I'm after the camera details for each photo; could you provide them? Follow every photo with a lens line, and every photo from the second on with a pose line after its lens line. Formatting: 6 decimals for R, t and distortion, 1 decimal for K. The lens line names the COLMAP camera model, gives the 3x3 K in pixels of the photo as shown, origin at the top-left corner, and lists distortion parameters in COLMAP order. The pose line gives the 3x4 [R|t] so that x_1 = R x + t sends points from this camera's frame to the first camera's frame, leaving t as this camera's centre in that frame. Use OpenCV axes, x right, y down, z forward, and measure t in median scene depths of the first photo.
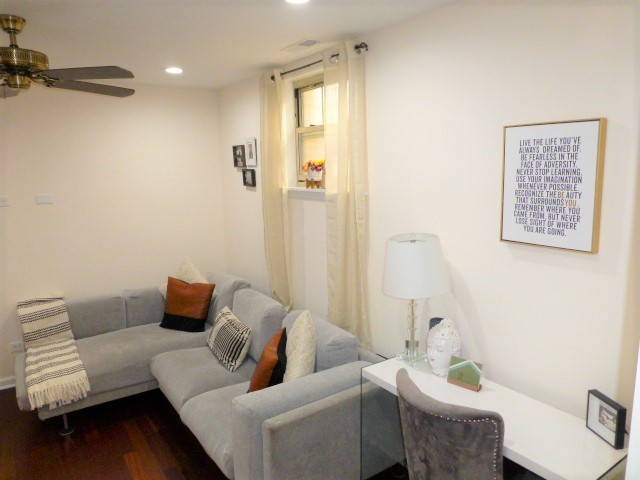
lens RADIAL K [[461.7, 0, 322.9], [0, 461.7, 243.8], [0, 0, 1]] dist [-0.033317, 0.013778]
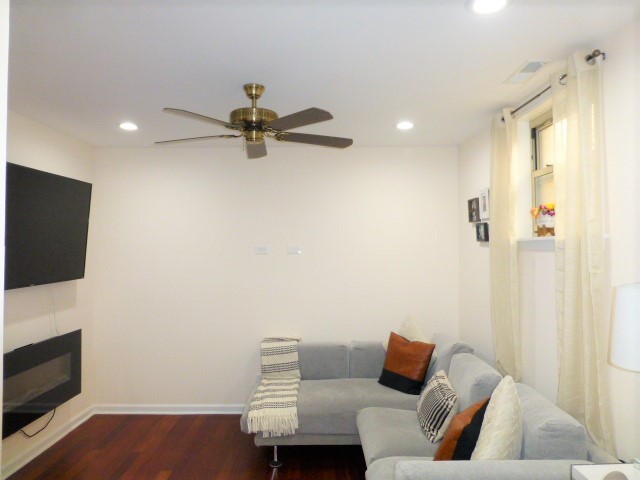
lens RADIAL K [[461.7, 0, 321.6], [0, 461.7, 240.3], [0, 0, 1]] dist [-0.033317, 0.013778]
pose [[0.829579, 0.003886, -0.558376, 0.112057], [-0.105308, 0.983120, -0.149615, 0.055045], [0.548369, 0.182919, 0.815985, 0.111314]]
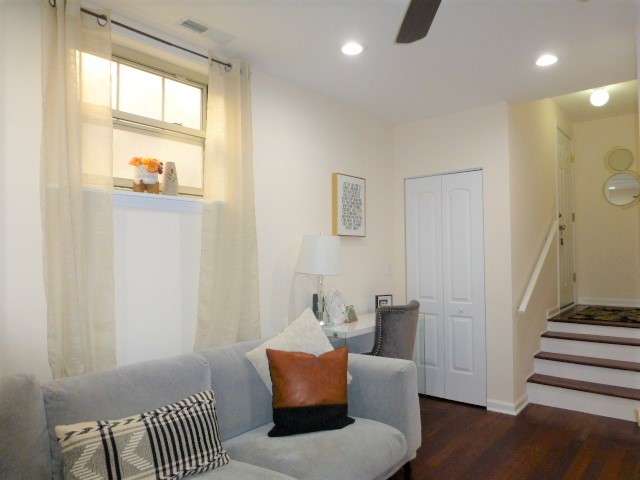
lens RADIAL K [[461.7, 0, 324.2], [0, 461.7, 239.7], [0, 0, 1]] dist [-0.033317, 0.013778]
pose [[-0.274081, 0.051832, 0.960309, -0.855623], [0.176938, 0.984218, -0.002623, 0.002996], [-0.945290, 0.169196, -0.278927, 1.010630]]
